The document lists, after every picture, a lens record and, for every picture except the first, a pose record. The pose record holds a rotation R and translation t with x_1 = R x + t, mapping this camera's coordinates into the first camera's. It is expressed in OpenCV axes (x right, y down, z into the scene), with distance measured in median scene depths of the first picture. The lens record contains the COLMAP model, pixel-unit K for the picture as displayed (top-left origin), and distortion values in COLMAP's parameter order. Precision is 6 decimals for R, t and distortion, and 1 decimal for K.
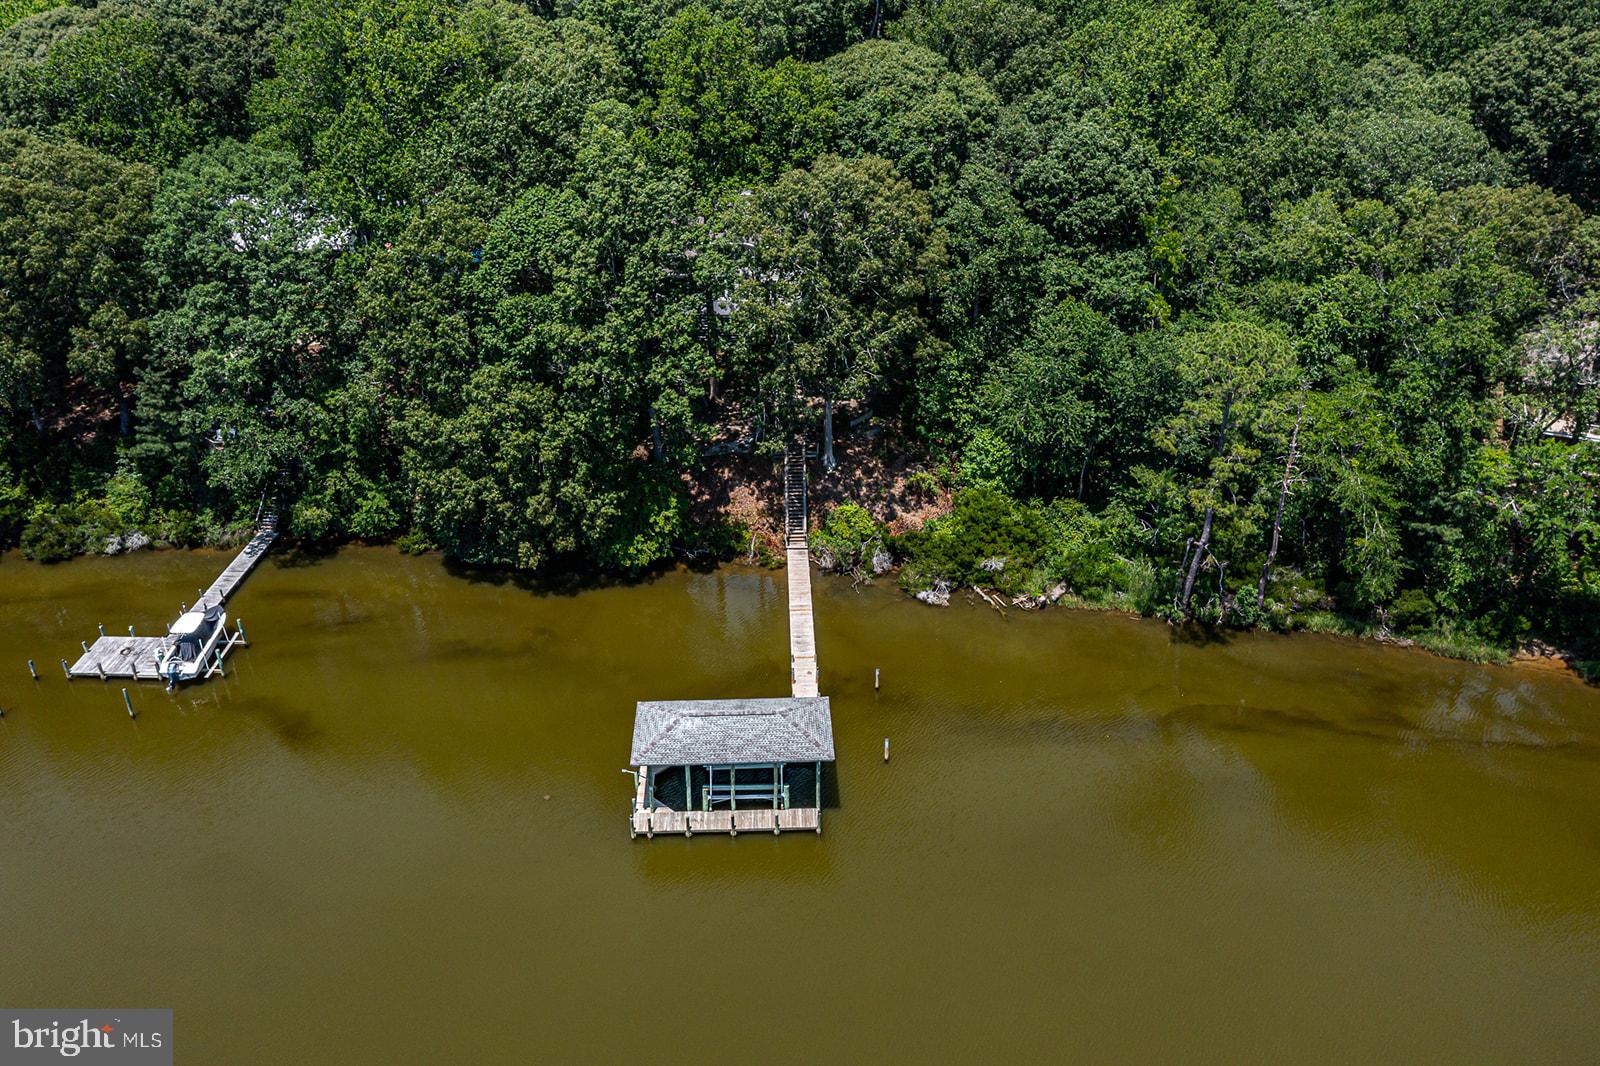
lens RADIAL K [[1264.3, 0, 800.0], [0, 1264.3, 533.0], [0, 0, 1]] dist [-0.023232, 0.001612]
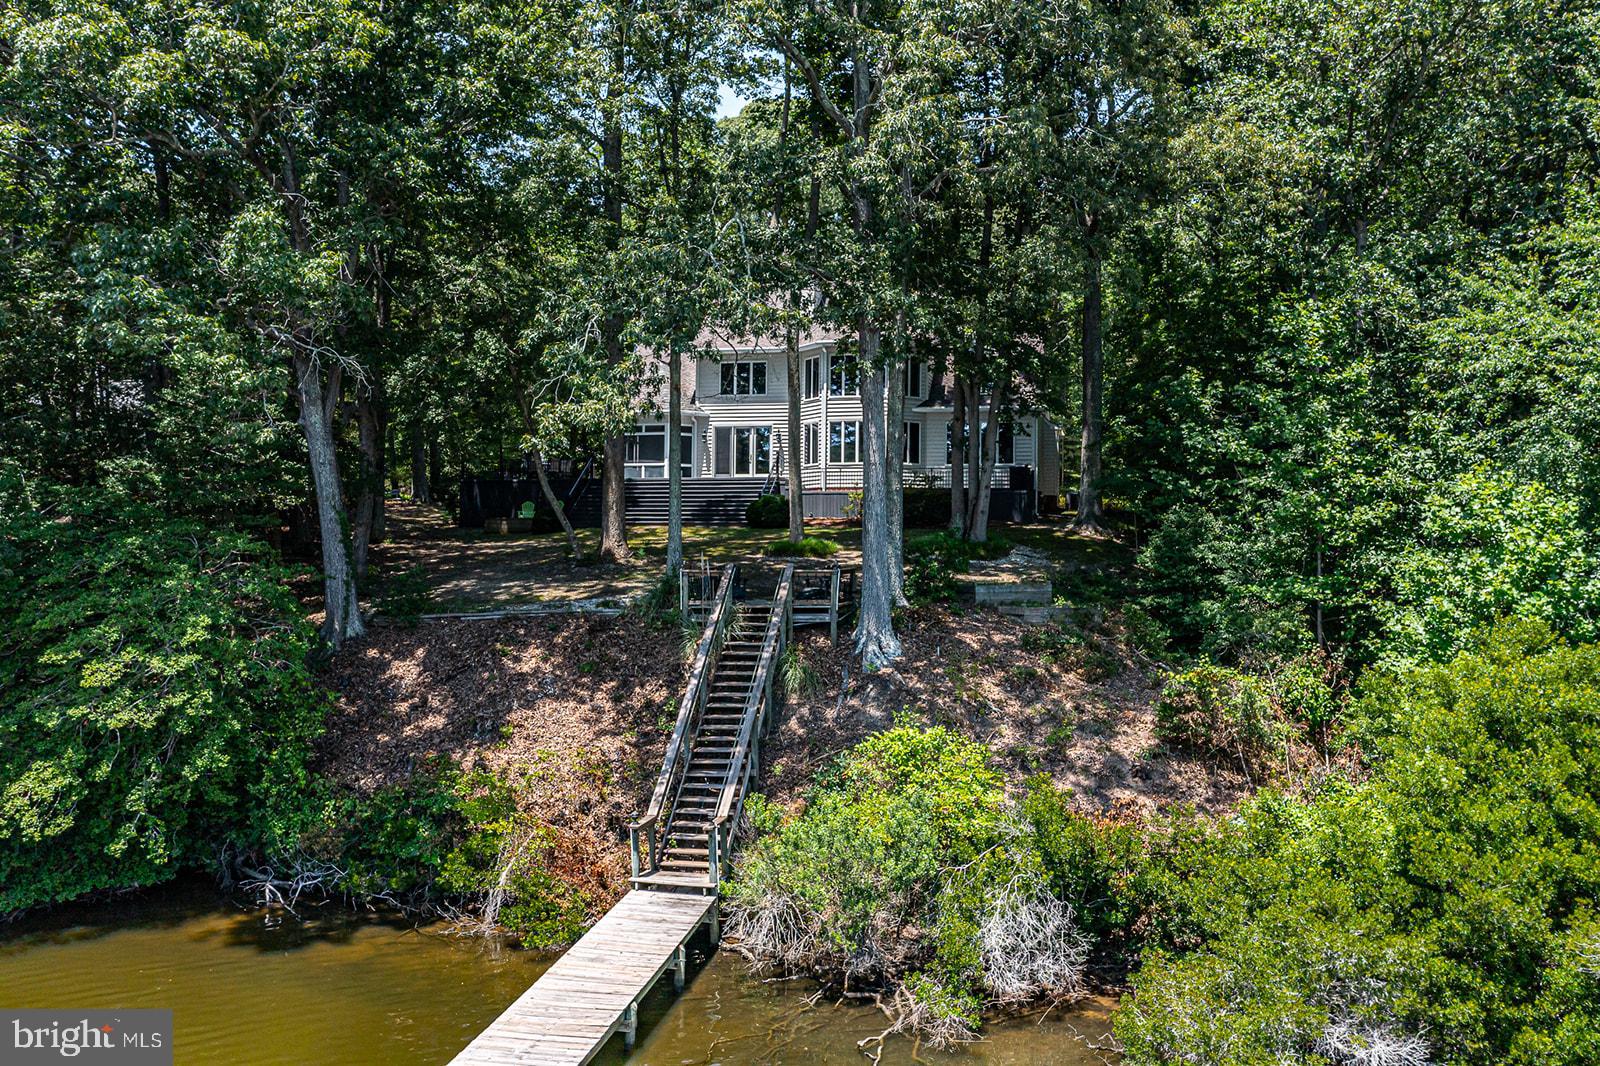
lens RADIAL K [[1264.3, 0, 800.0], [0, 1264.3, 533.0], [0, 0, 1]] dist [-0.023232, 0.001612]
pose [[0.976715, 0.006452, -0.214443, 0.074651], [-0.112394, 0.866792, -0.485839, 0.070432], [0.182742, 0.498628, 0.847334, 0.822895]]
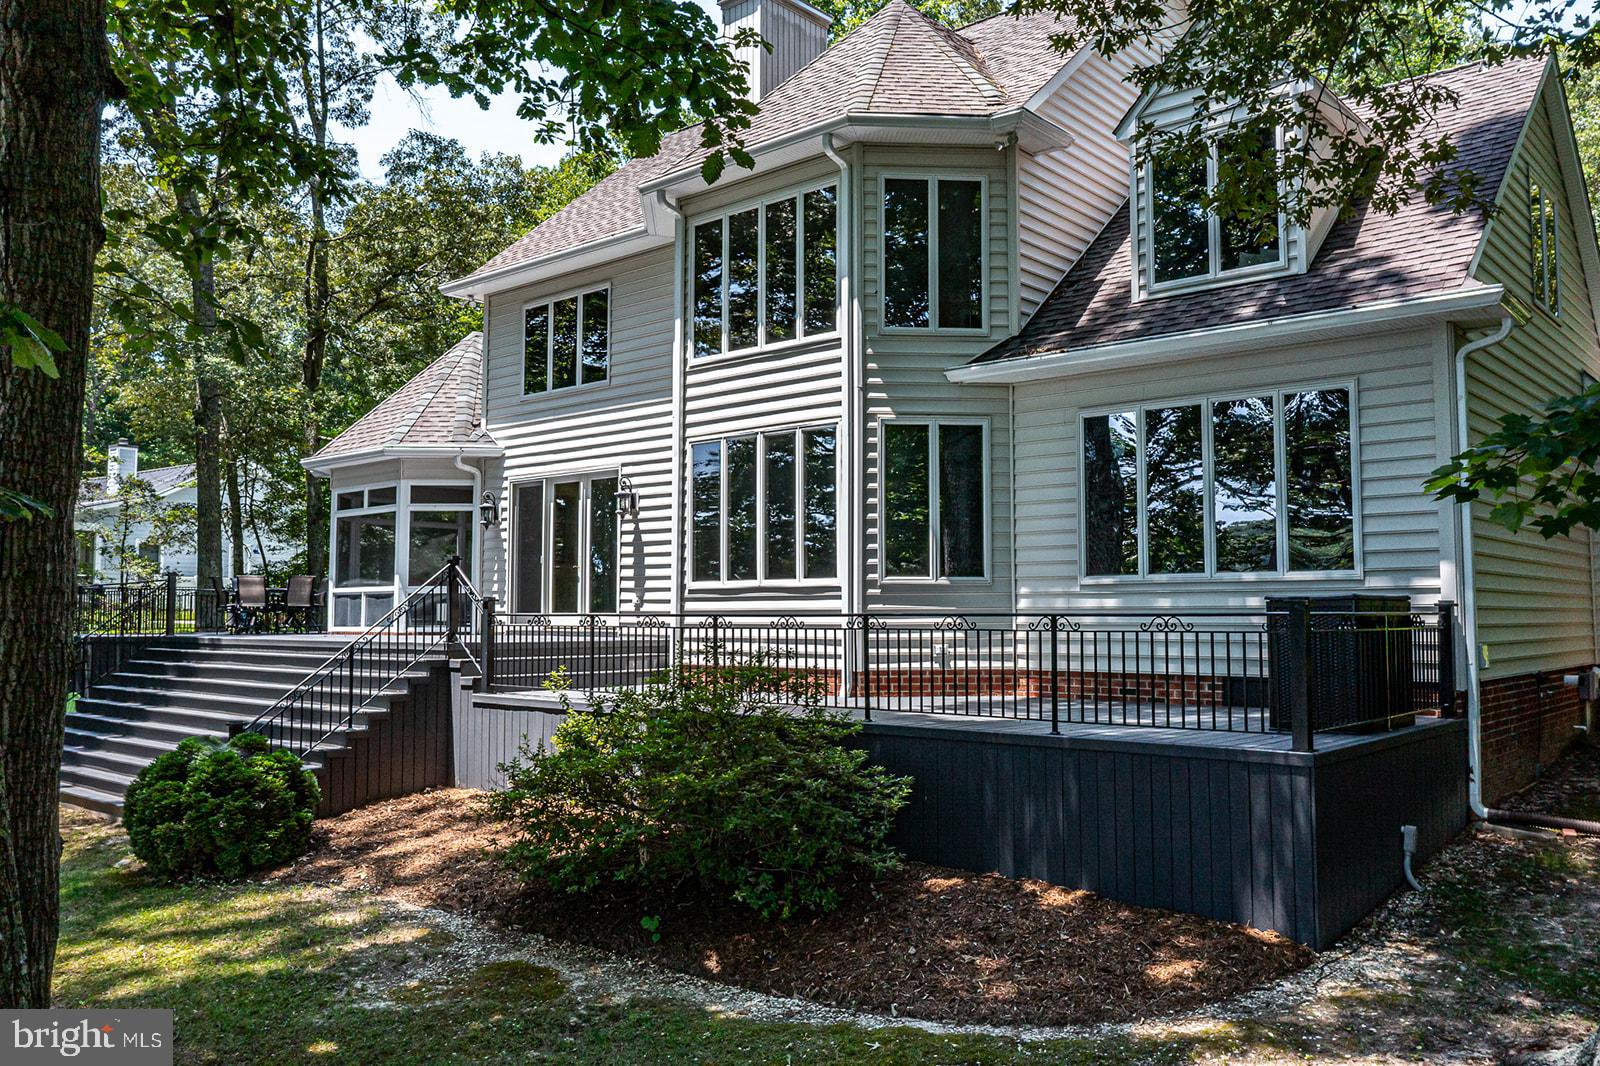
lens RADIAL K [[1264.3, 0, 800.0], [0, 1264.3, 533.0], [0, 0, 1]] dist [-0.023232, 0.001612]
pose [[0.760516, -0.039102, -0.648141, 0.085778], [-0.310141, 0.855086, -0.415500, -0.179596], [0.570463, 0.517009, 0.638180, 1.195480]]
